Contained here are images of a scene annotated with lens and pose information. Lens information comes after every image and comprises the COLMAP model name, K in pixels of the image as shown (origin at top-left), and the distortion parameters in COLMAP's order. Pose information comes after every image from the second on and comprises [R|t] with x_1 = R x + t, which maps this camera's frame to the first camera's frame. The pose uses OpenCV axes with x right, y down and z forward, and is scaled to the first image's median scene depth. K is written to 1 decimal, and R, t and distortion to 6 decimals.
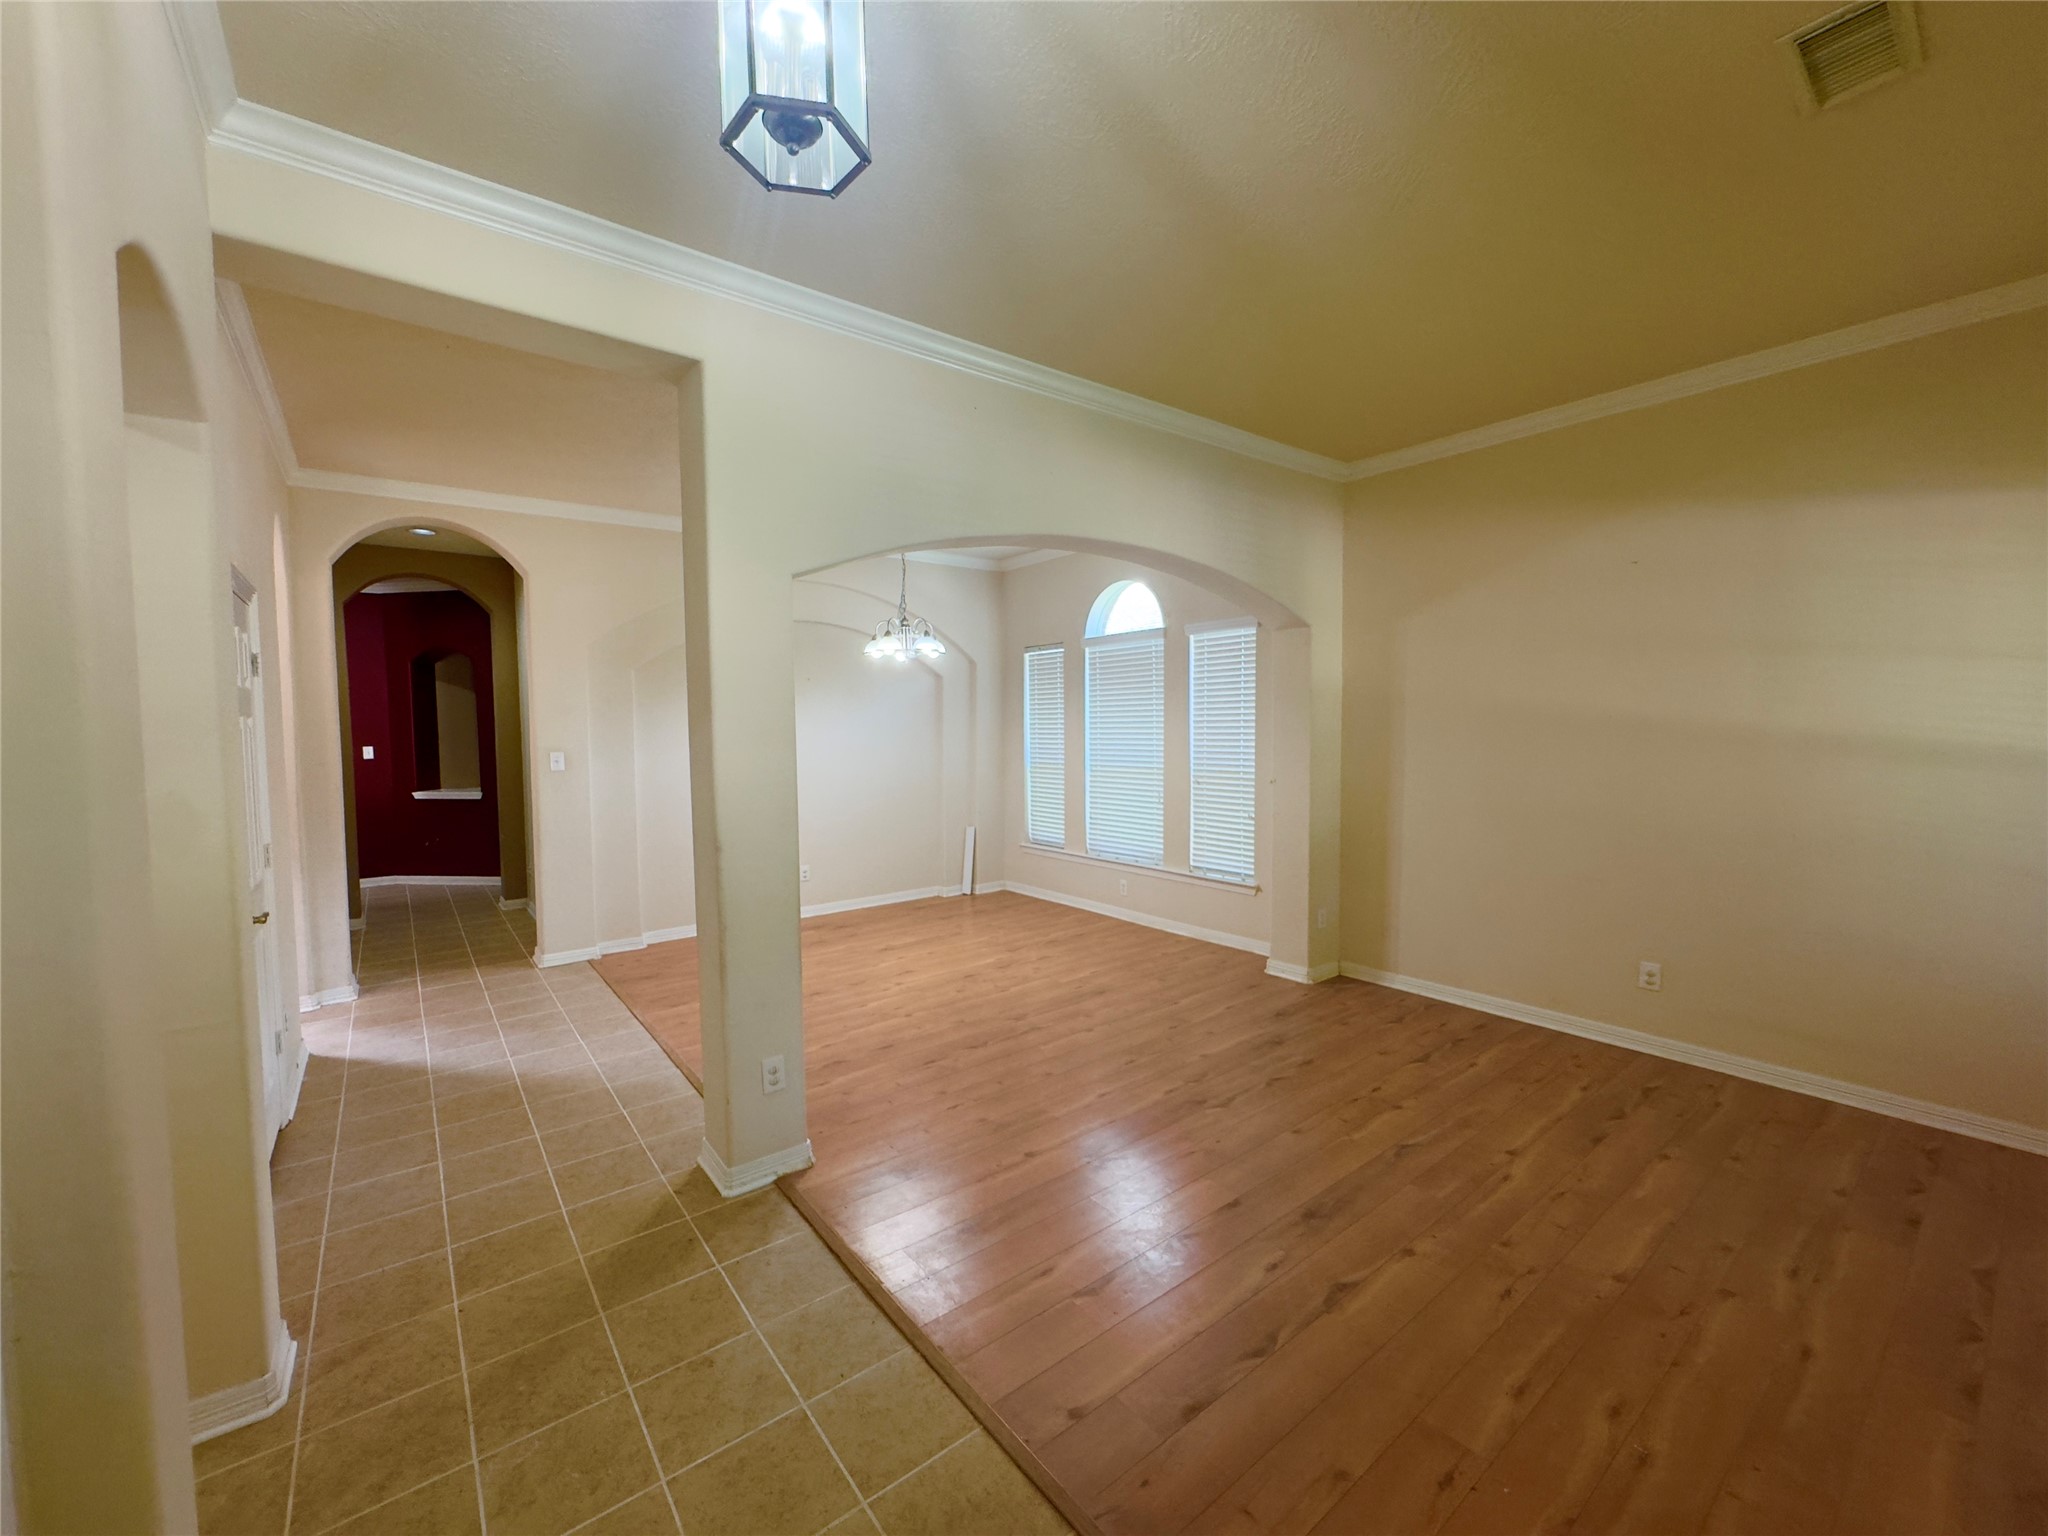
lens RADIAL K [[813.7, 0, 1024.8], [0, 813.7, 767.6], [0, 0, 1]] dist [-0.007110, 0.000817]
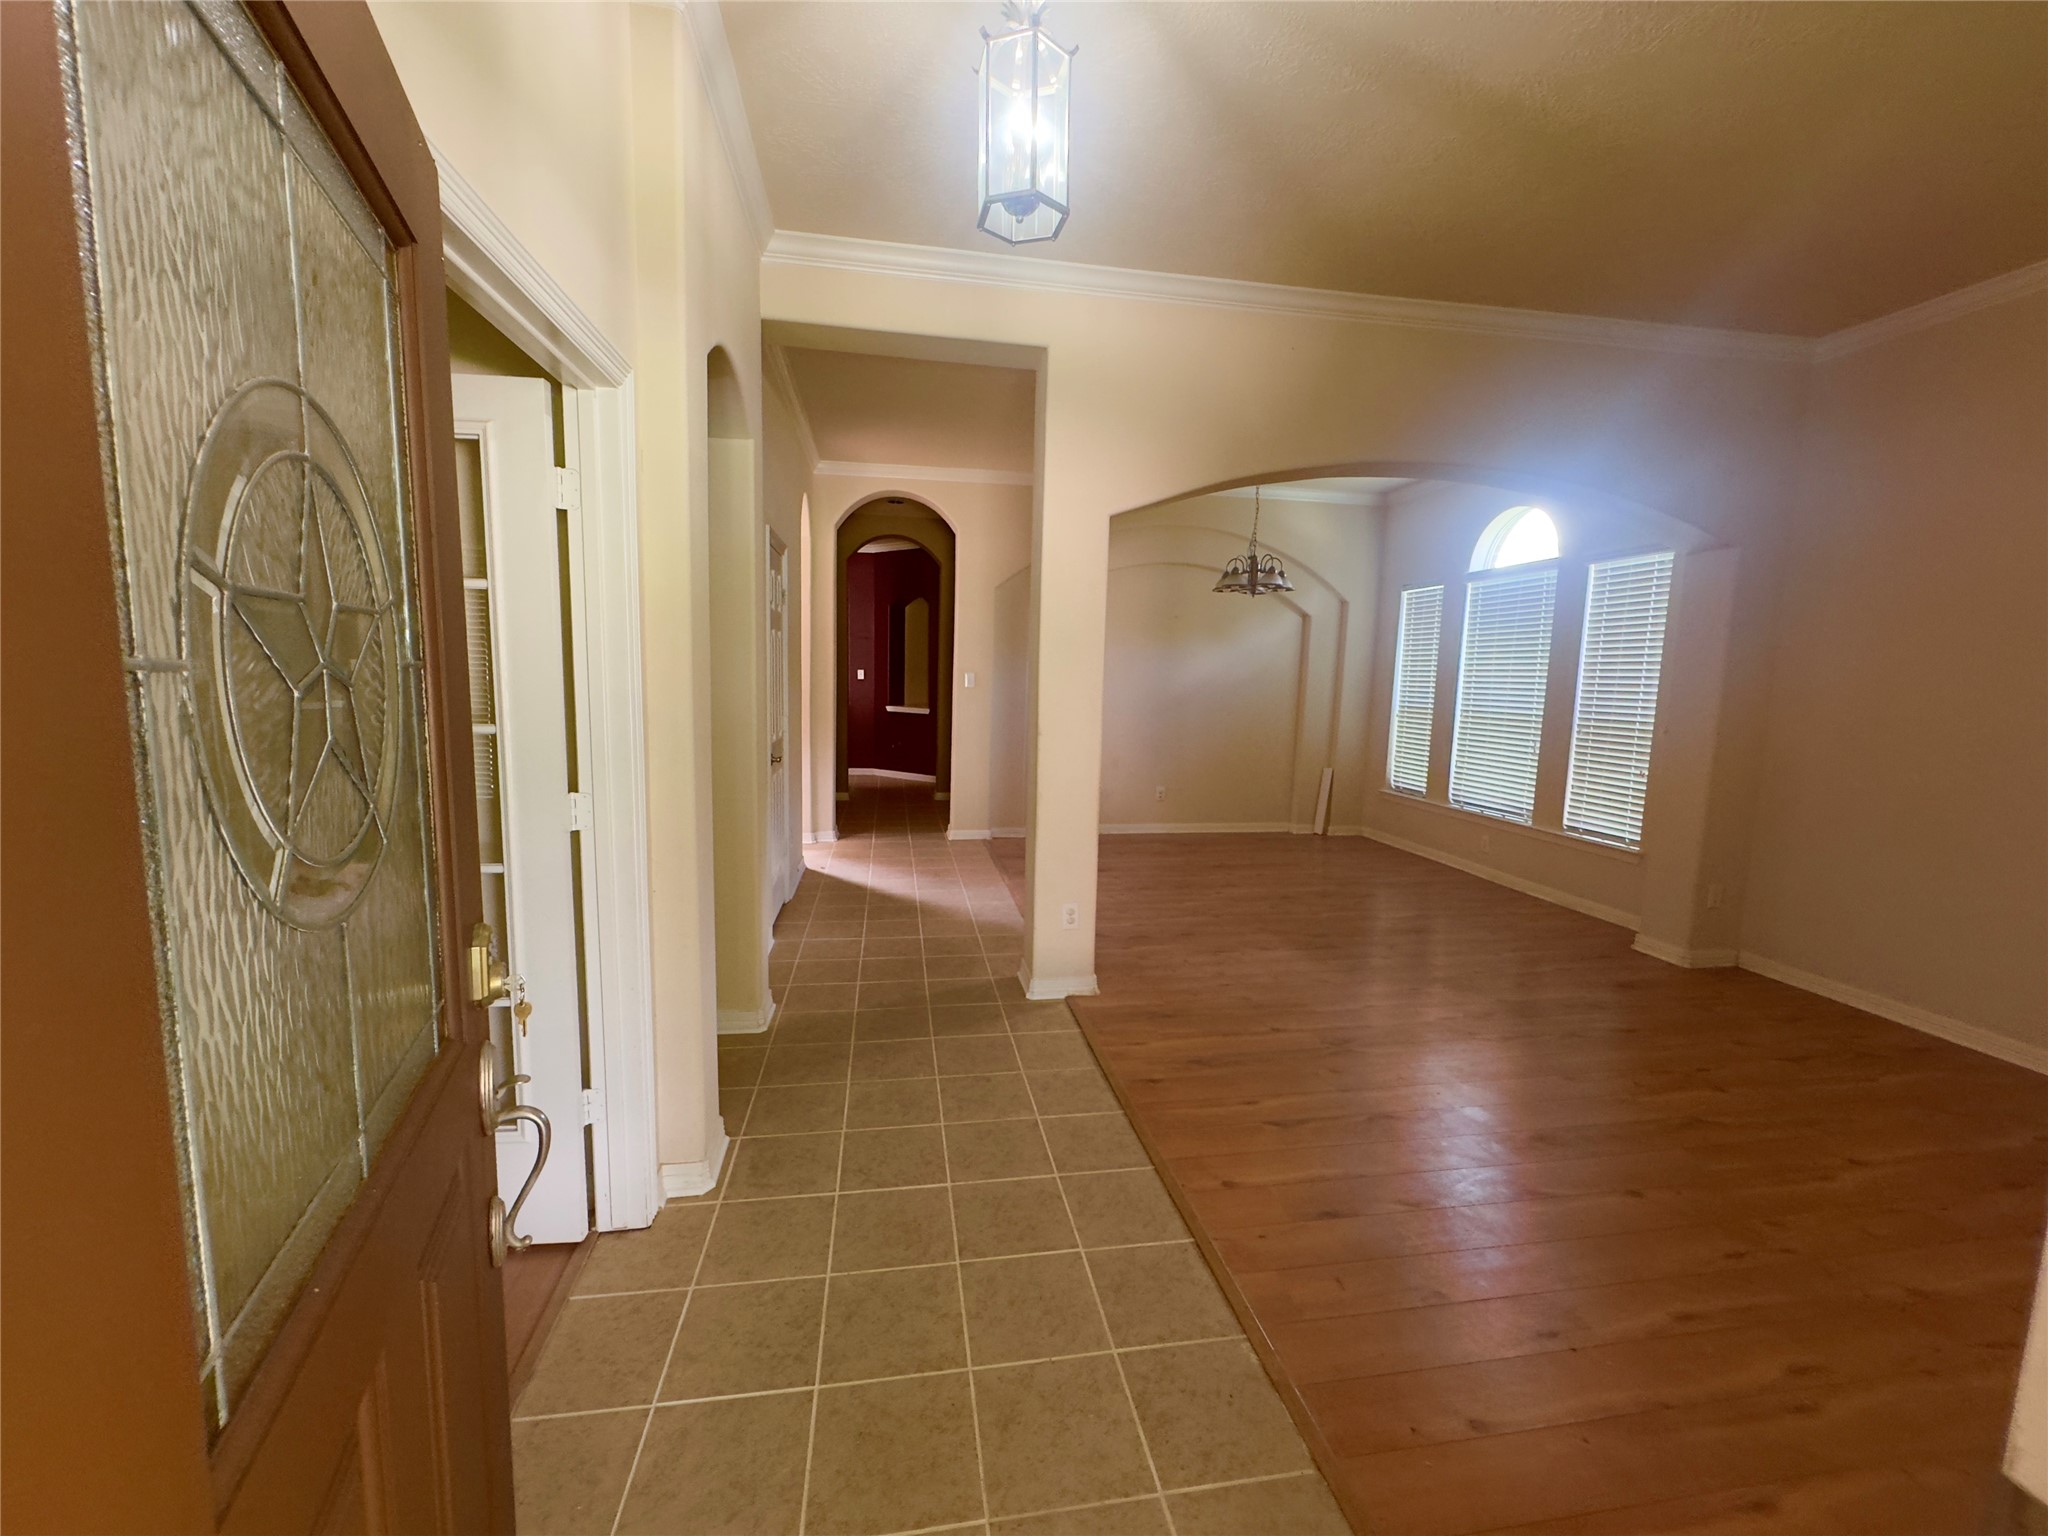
lens RADIAL K [[813.7, 0, 1023.2], [0, 813.7, 768.7], [0, 0, 1]] dist [-0.007110, 0.000817]
pose [[0.875346, 0.088083, -0.475406, 0.121134], [-0.059737, 0.995435, 0.074442, 0.032771], [0.479793, -0.036763, 0.876611, -0.082658]]
